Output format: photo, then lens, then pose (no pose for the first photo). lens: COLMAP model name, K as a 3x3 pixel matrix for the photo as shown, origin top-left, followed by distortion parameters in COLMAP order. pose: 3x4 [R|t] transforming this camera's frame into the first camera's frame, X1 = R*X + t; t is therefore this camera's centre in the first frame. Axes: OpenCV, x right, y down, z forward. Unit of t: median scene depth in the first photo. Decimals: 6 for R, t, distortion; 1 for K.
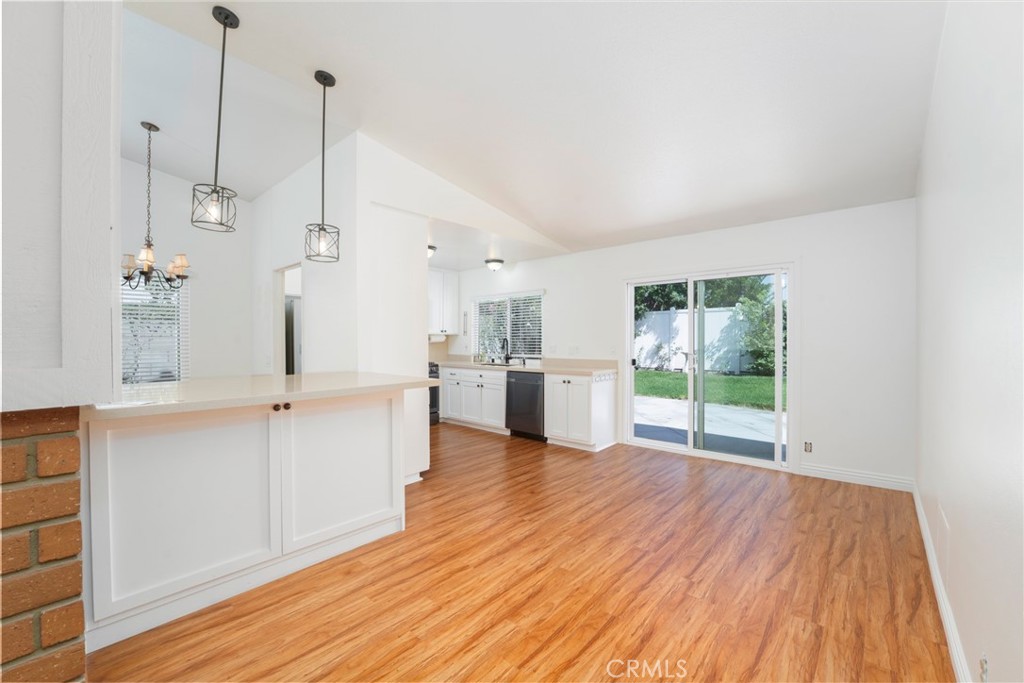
lens RADIAL K [[416.2, 0, 516.1], [0, 416.2, 341.9], [0, 0, 1]] dist [-0.000282, -0.000002]
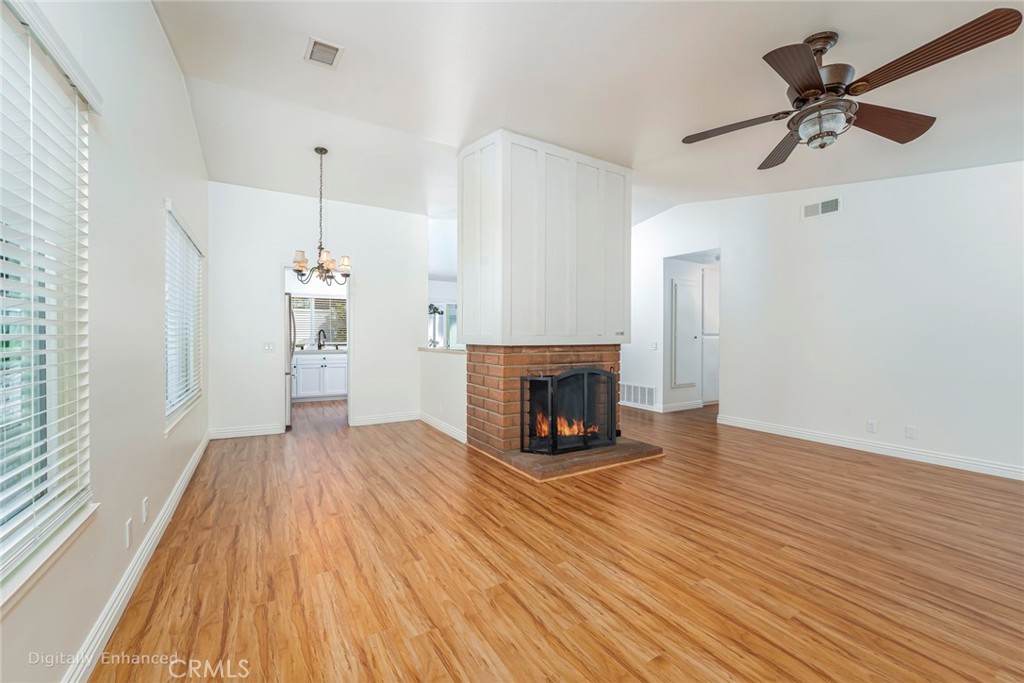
lens RADIAL K [[395.9, 0, 512.8], [0, 395.9, 335.2], [0, 0, 1]] dist [0.001874, 0.000561]
pose [[0.282253, 0.005361, 0.959325, -1.060554], [0.004943, 0.999963, -0.007042, 0.018717], [-0.959327, 0.006730, 0.282216, 0.070780]]
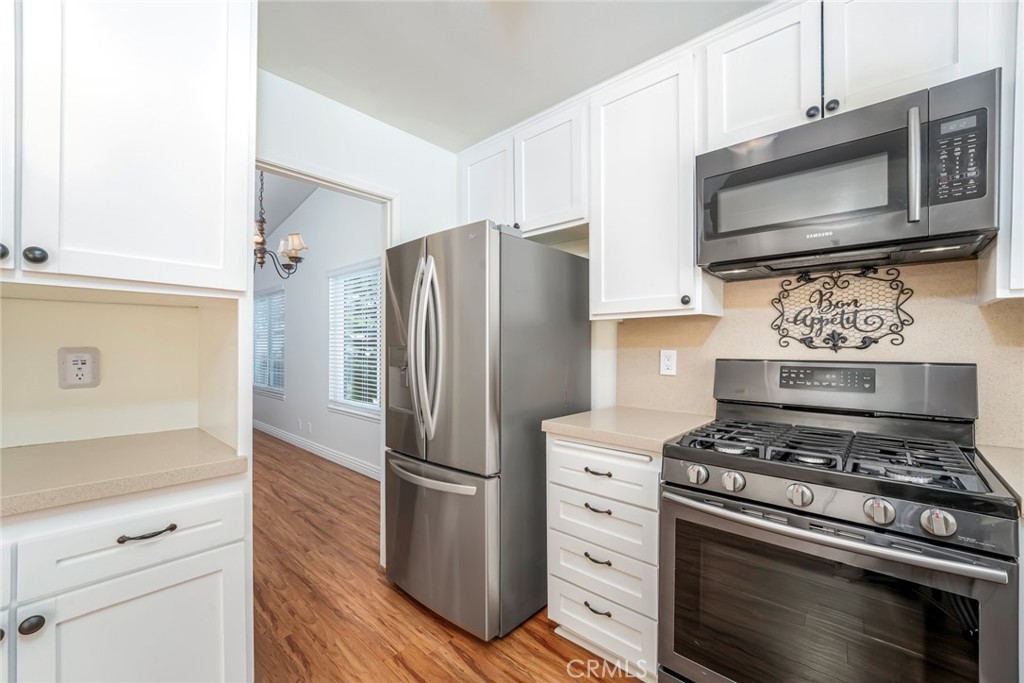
lens RADIAL K [[421.1, 0, 510.8], [0, 421.1, 347.8], [0, 0, 1]] dist [-0.002668, -0.000182]
pose [[-0.021977, 0.004787, -0.999747, -0.046062], [-0.012853, 0.999905, 0.005071, 0.004920], [0.999676, 0.012961, -0.021913, 0.859146]]
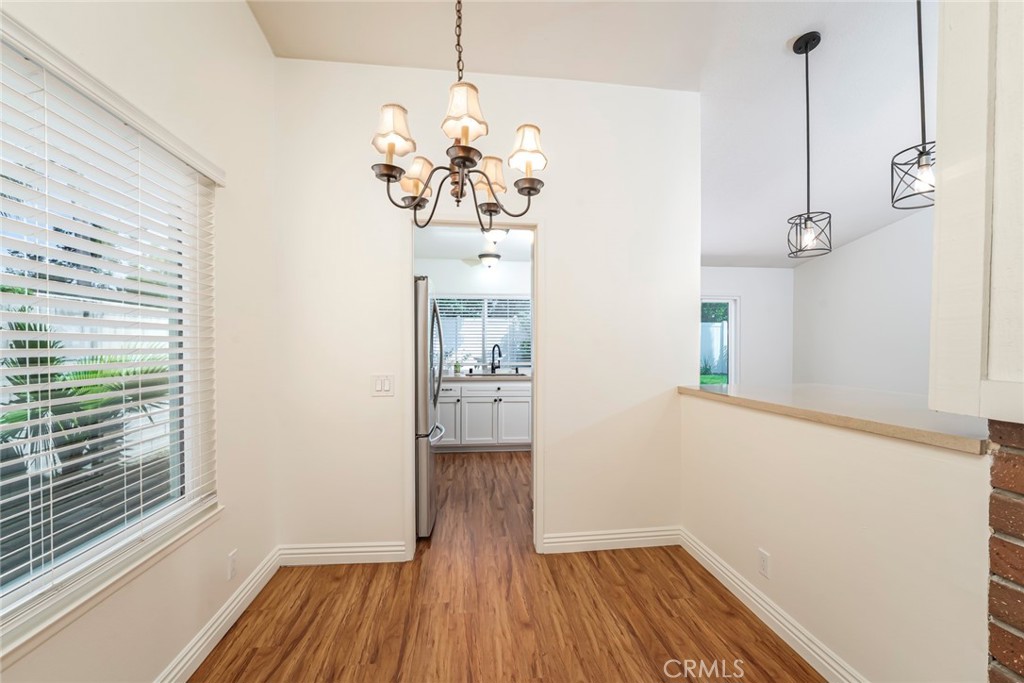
lens RADIAL K [[421.1, 0, 510.8], [0, 421.1, 347.8], [0, 0, 1]] dist [-0.002668, -0.000182]
pose [[0.667426, 0.003416, 0.744668, -0.674492], [-0.001495, 0.999994, -0.003248, 0.000824], [-0.744675, 0.001055, 0.667427, 0.385112]]
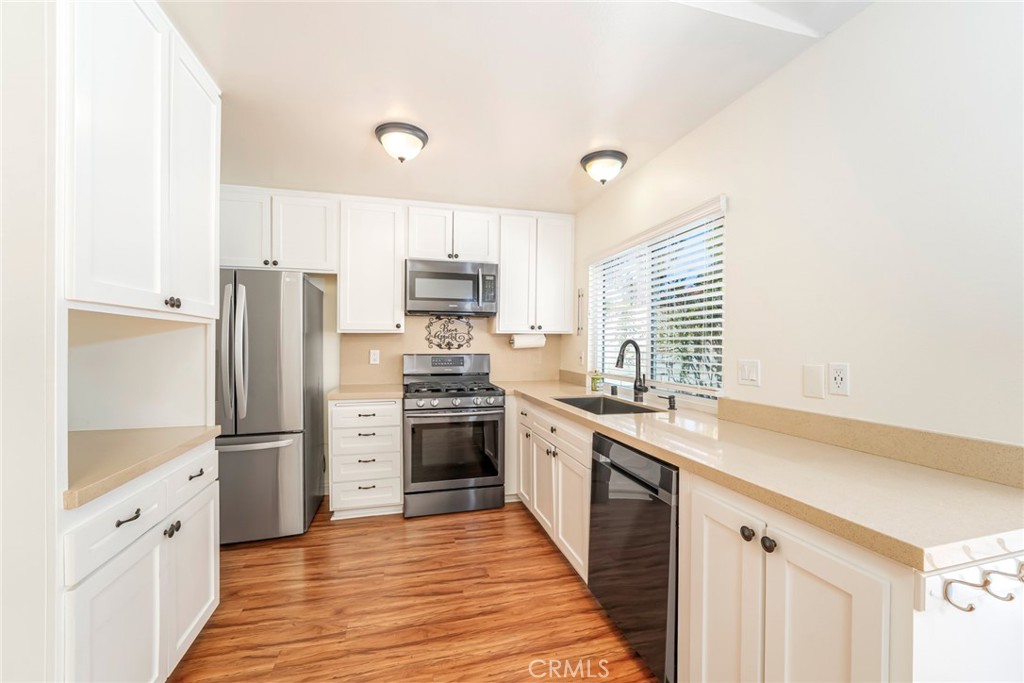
lens RADIAL K [[416.2, 0, 516.1], [0, 416.2, 341.9], [0, 0, 1]] dist [-0.000282, -0.000002]
pose [[0.836487, 0.006585, -0.547947, 0.106982], [-0.011840, 0.999912, -0.006058, -0.003325], [0.547858, 0.011555, 0.836491, 0.596877]]
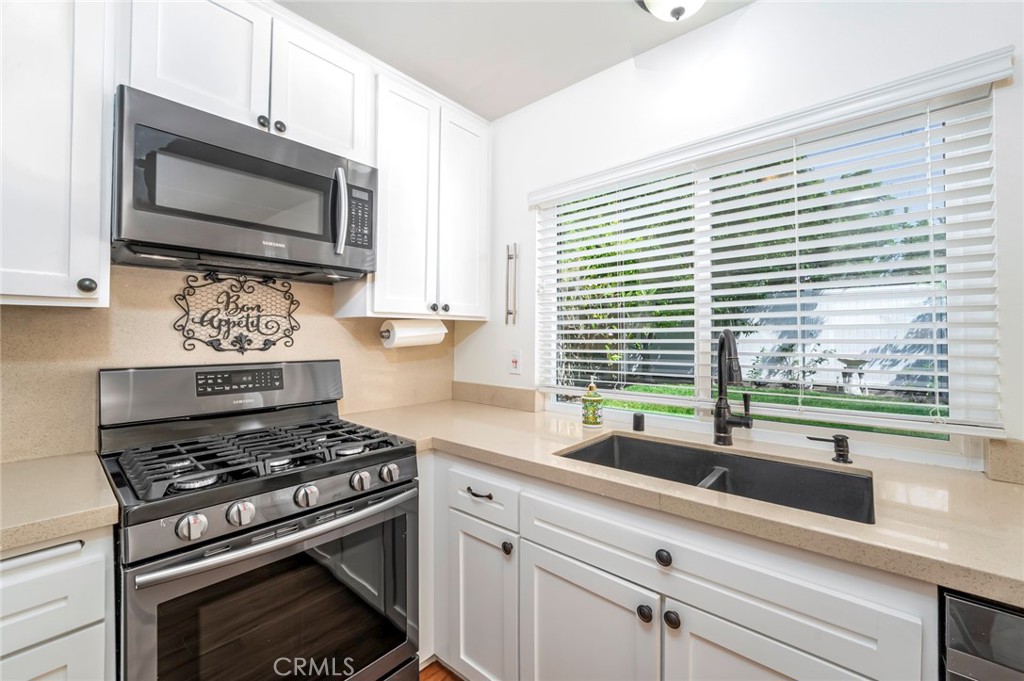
lens RADIAL K [[415.8, 0, 512.1], [0, 415.8, 333.4], [0, 0, 1]] dist [-0.013709, -0.000092]
pose [[0.999978, 0.004668, -0.004780, -0.136341], [-0.004751, 0.999835, -0.017513, -0.003008], [0.004698, 0.017535, 0.999835, 0.792927]]
